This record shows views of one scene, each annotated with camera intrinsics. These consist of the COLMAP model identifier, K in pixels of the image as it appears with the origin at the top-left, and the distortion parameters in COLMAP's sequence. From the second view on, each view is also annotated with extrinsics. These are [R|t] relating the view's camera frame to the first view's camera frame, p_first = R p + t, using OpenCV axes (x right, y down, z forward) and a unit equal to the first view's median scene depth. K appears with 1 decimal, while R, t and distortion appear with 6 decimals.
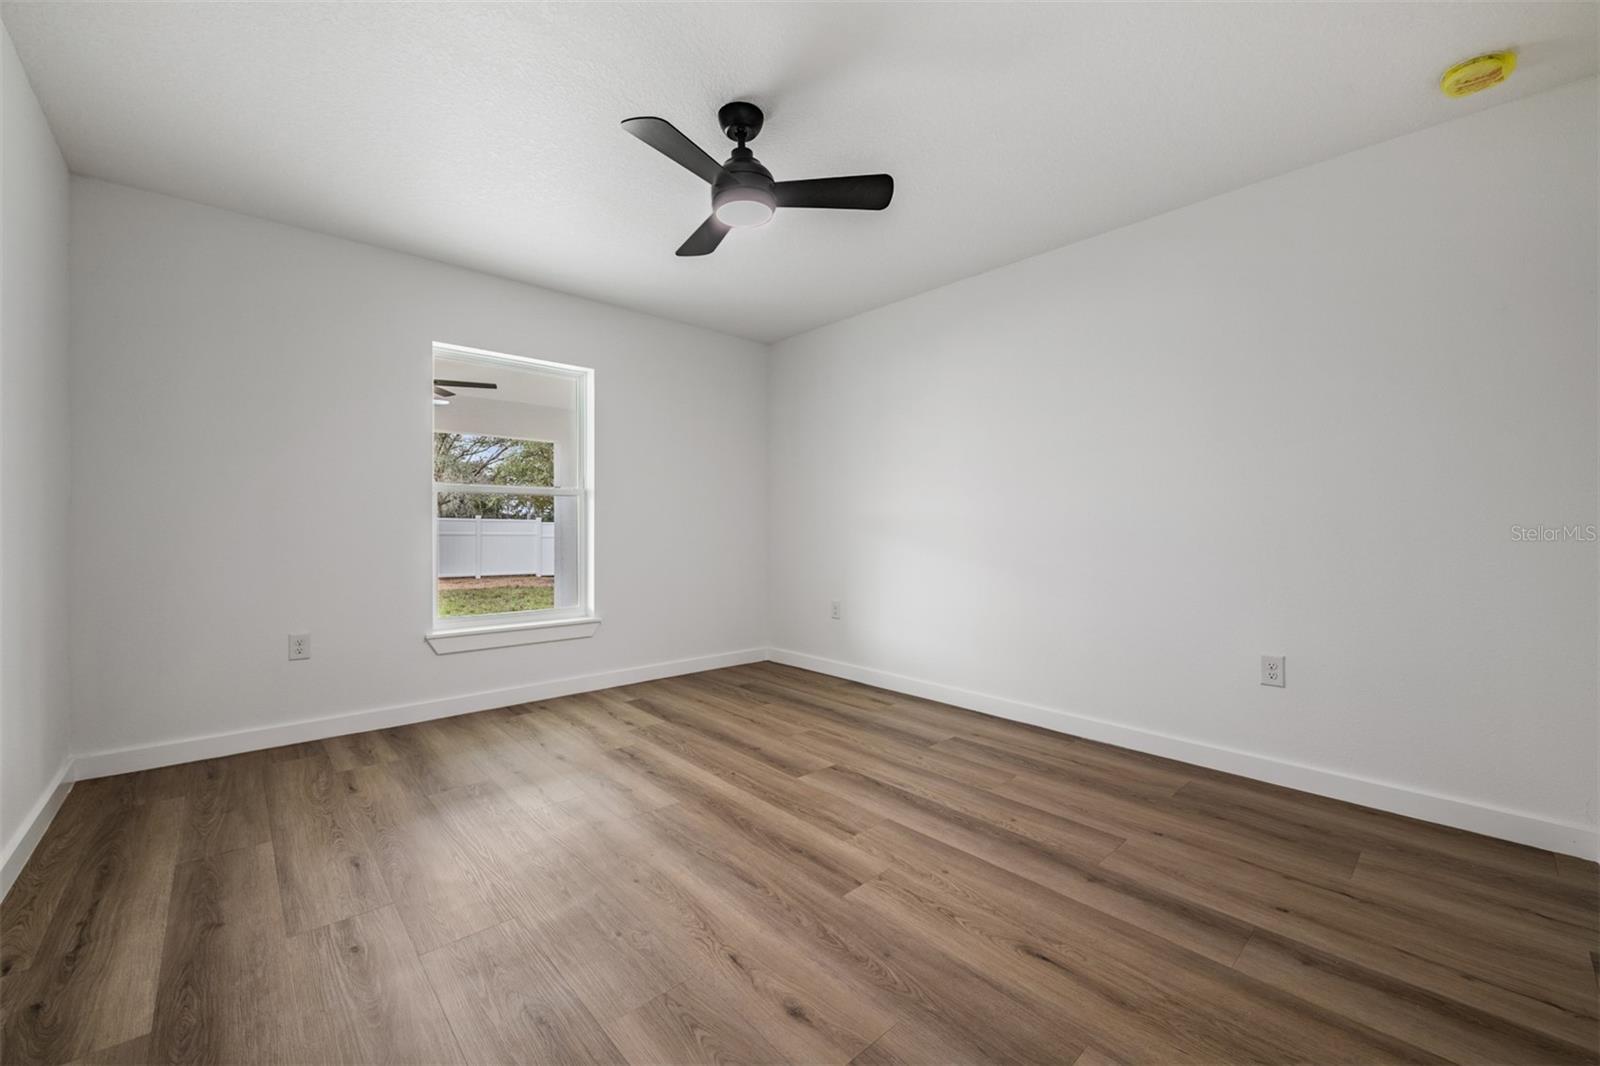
lens RADIAL K [[638.8, 0, 801.0], [0, 638.8, 539.5], [0, 0, 1]] dist [-0.010219, -0.000174]
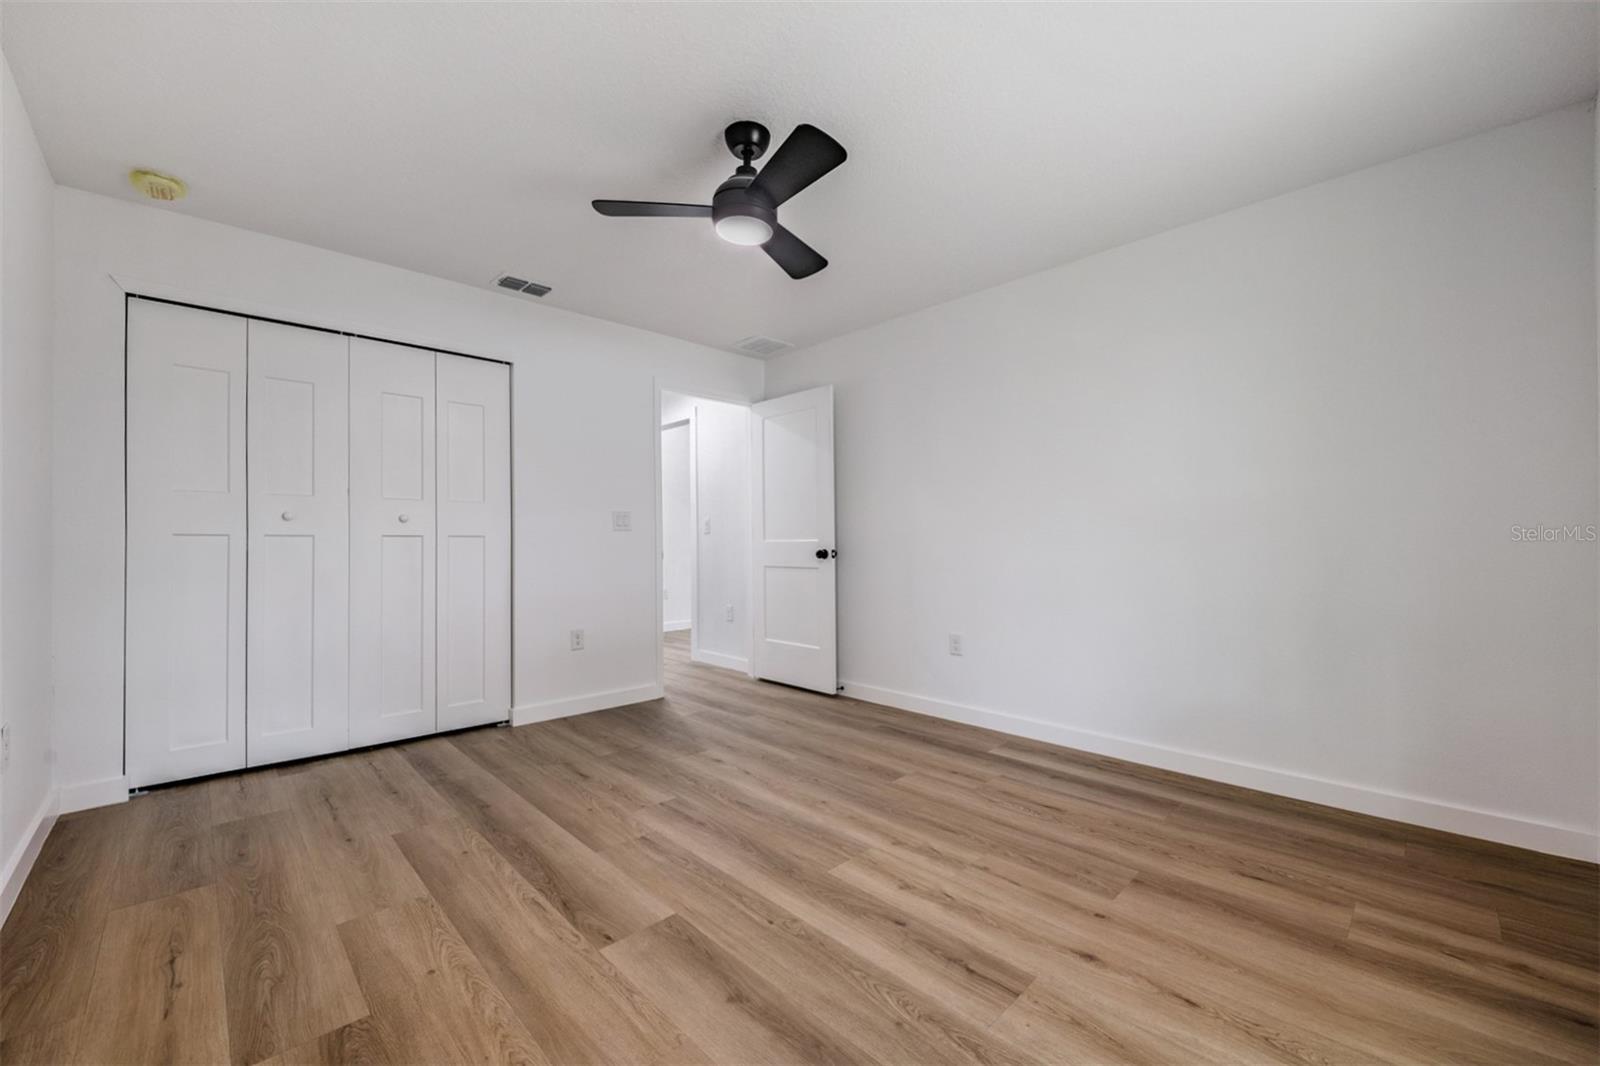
lens RADIAL K [[638.8, 0, 801.0], [0, 638.8, 539.5], [0, 0, 1]] dist [-0.010219, -0.000174]
pose [[-0.999515, 0.002320, -0.031040, -0.136862], [0.002058, 0.999962, 0.008494, -0.033869], [0.031058, 0.008426, -0.999482, 1.924883]]
